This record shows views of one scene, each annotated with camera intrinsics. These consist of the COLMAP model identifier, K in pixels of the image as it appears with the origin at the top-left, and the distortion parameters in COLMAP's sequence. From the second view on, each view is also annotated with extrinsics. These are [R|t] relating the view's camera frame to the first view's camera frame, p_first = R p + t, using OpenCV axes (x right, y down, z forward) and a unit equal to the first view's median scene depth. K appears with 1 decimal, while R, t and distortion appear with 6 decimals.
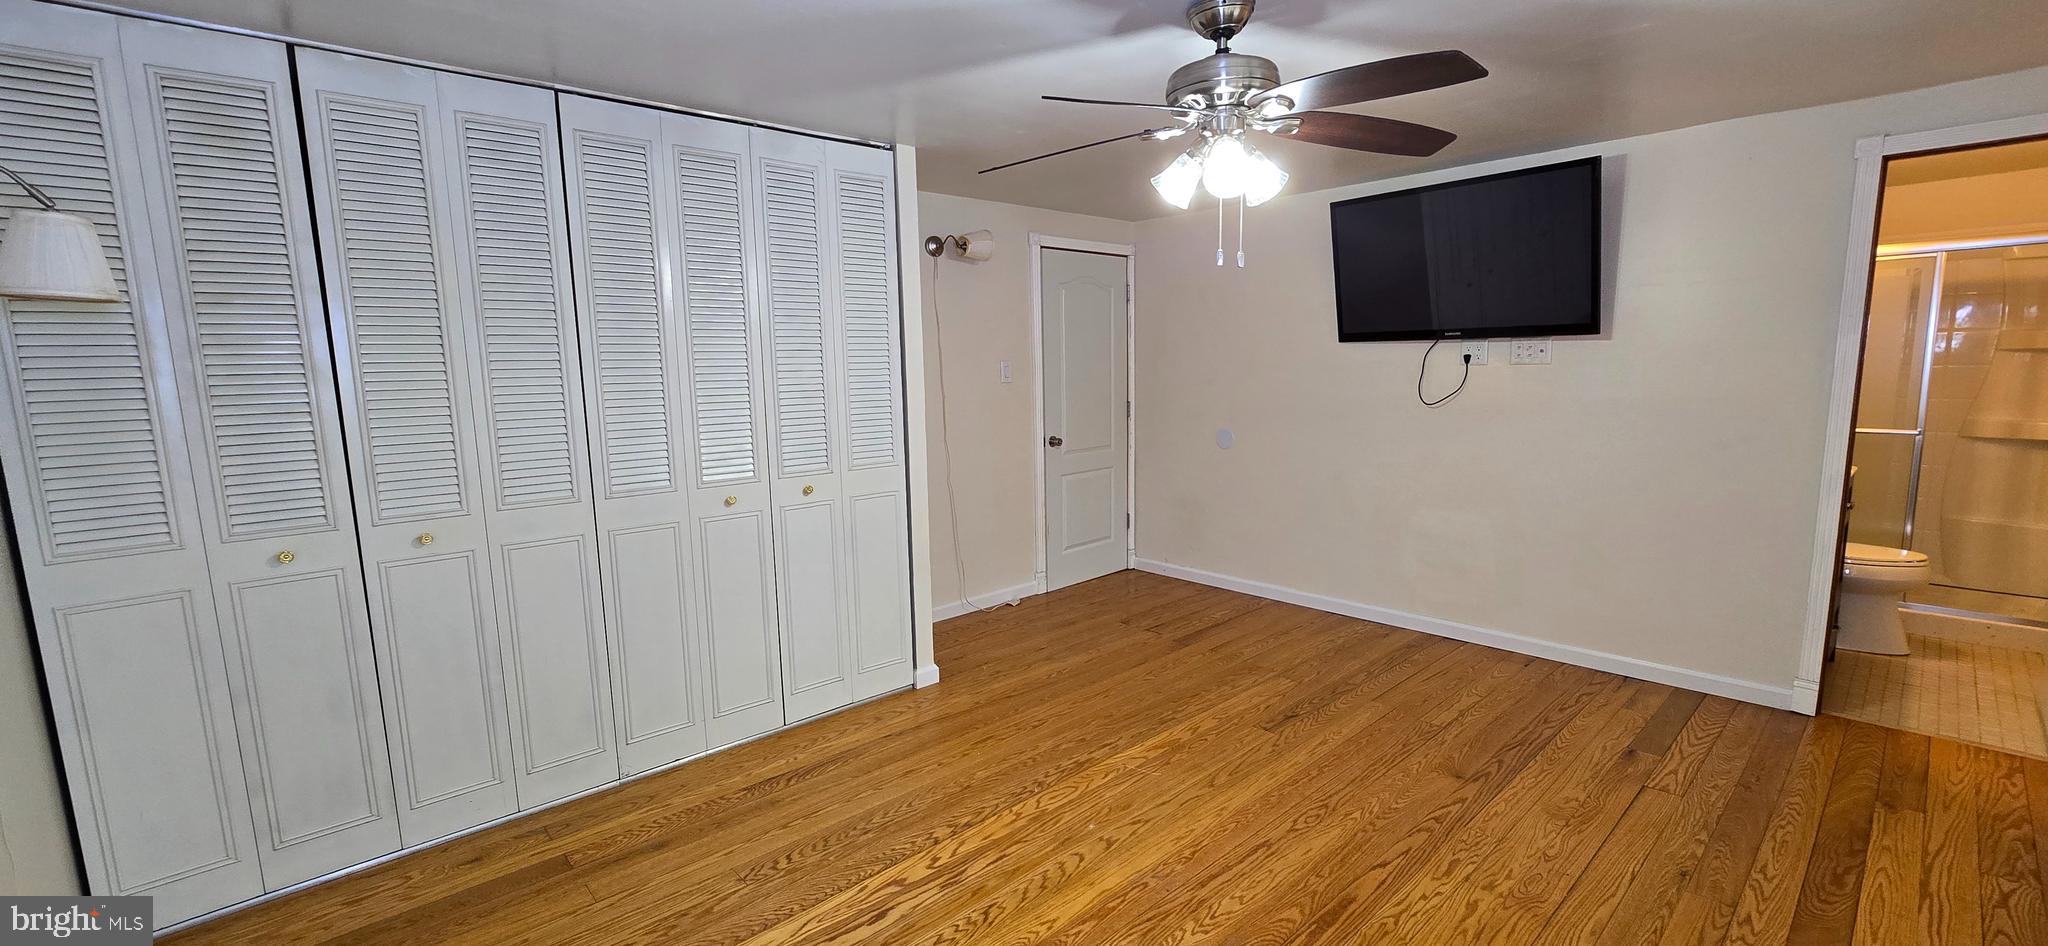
lens RADIAL K [[835.5, 0, 1041.6], [0, 835.5, 478.6], [0, 0, 1]] dist [-0.005709, 0.001622]
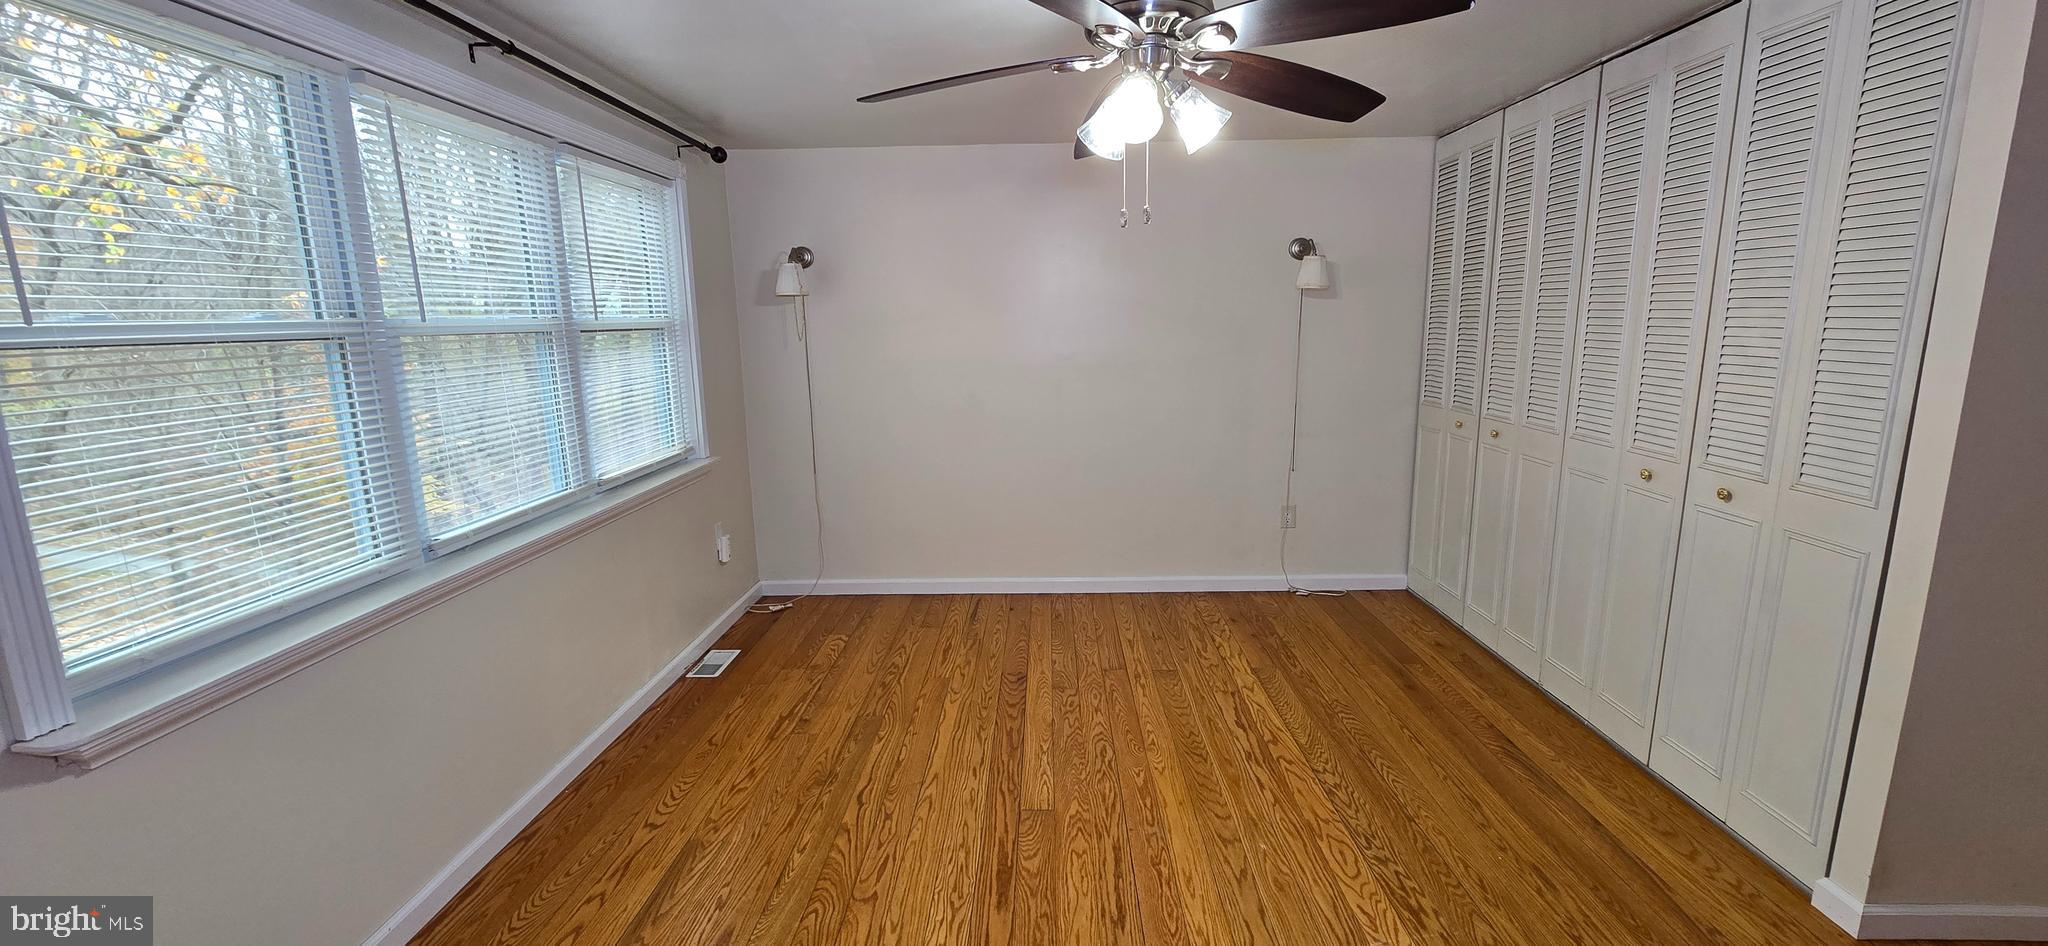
lens RADIAL K [[835.5, 0, 1022.1], [0, 835.5, 477.5], [0, 0, 1]] dist [-0.005709, 0.001622]
pose [[-0.702827, 0.163458, -0.692327, 0.685820], [-0.071689, 0.952012, 0.297546, -0.182592], [0.707740, 0.258756, -0.657381, 1.113603]]
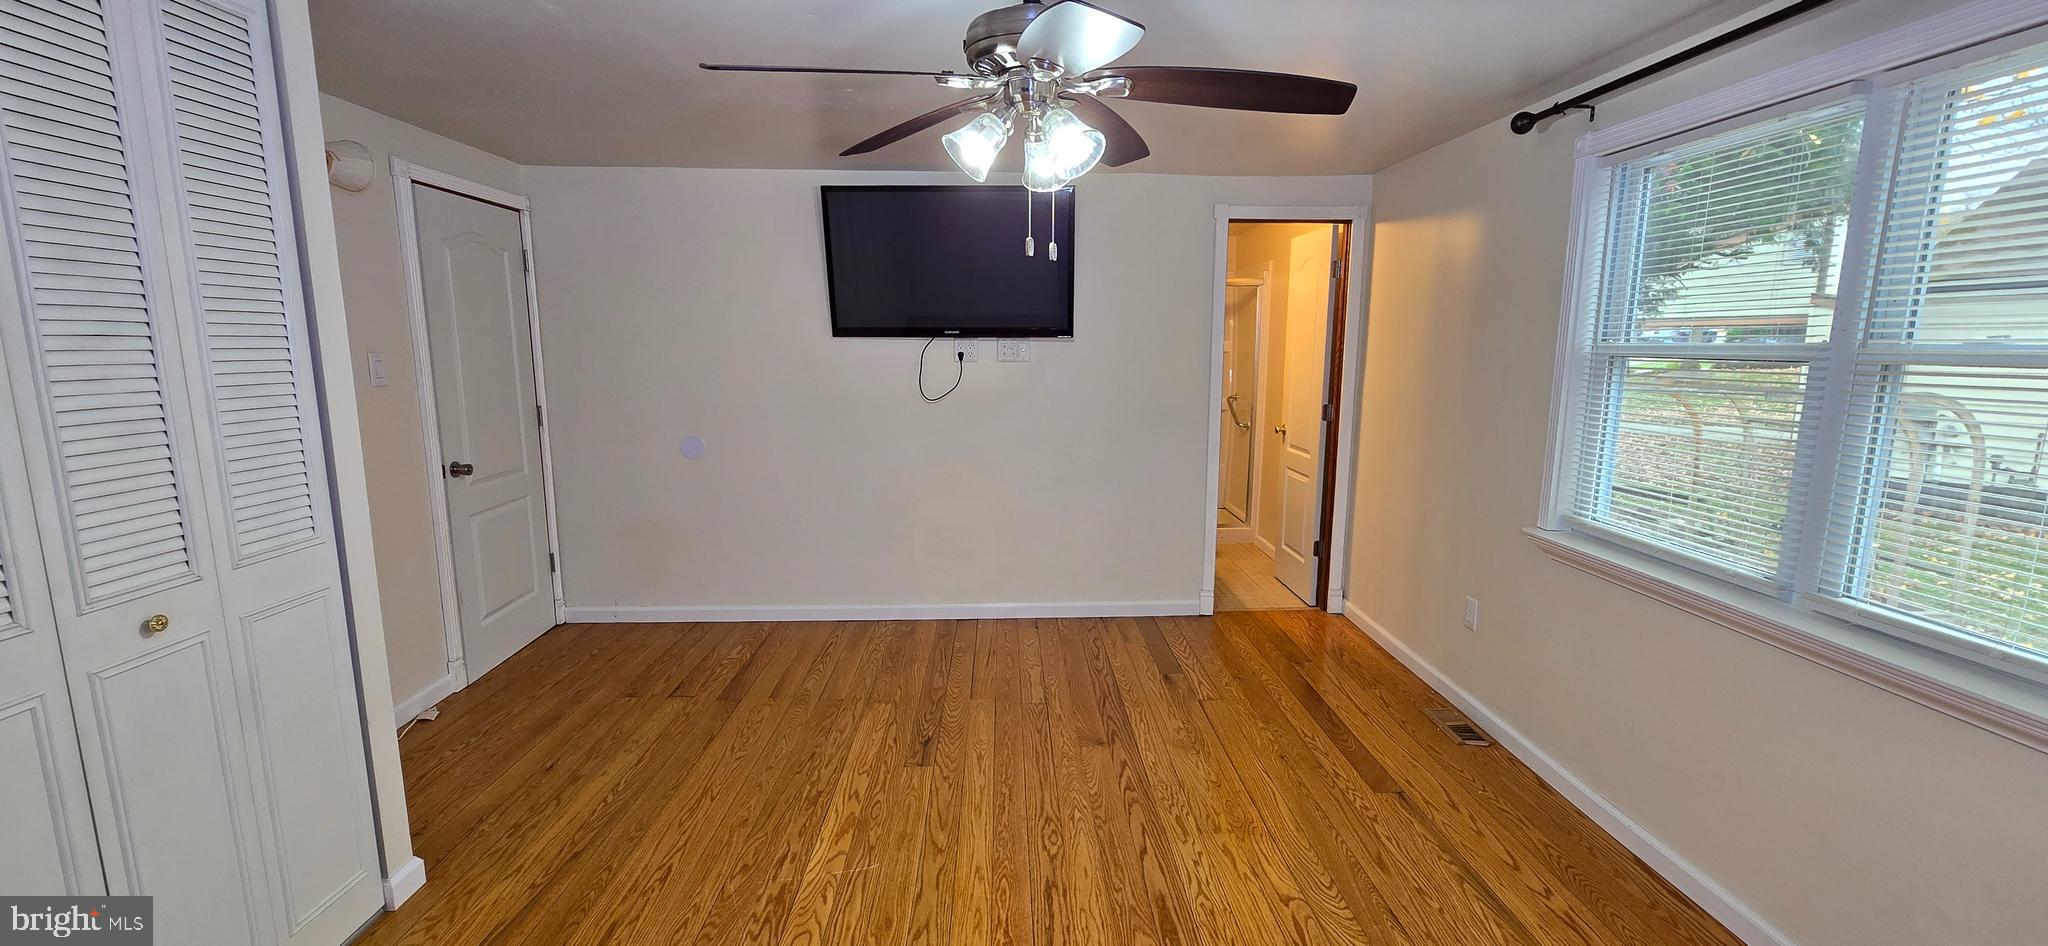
lens RADIAL K [[835.5, 0, 1032.7], [0, 835.5, 476.9], [0, 0, 1]] dist [-0.005709, 0.001622]
pose [[0.651377, -0.102495, 0.751800, -0.324666], [0.091111, 0.994231, 0.056605, -0.056319], [-0.753264, 0.031626, 0.656957, 0.317494]]
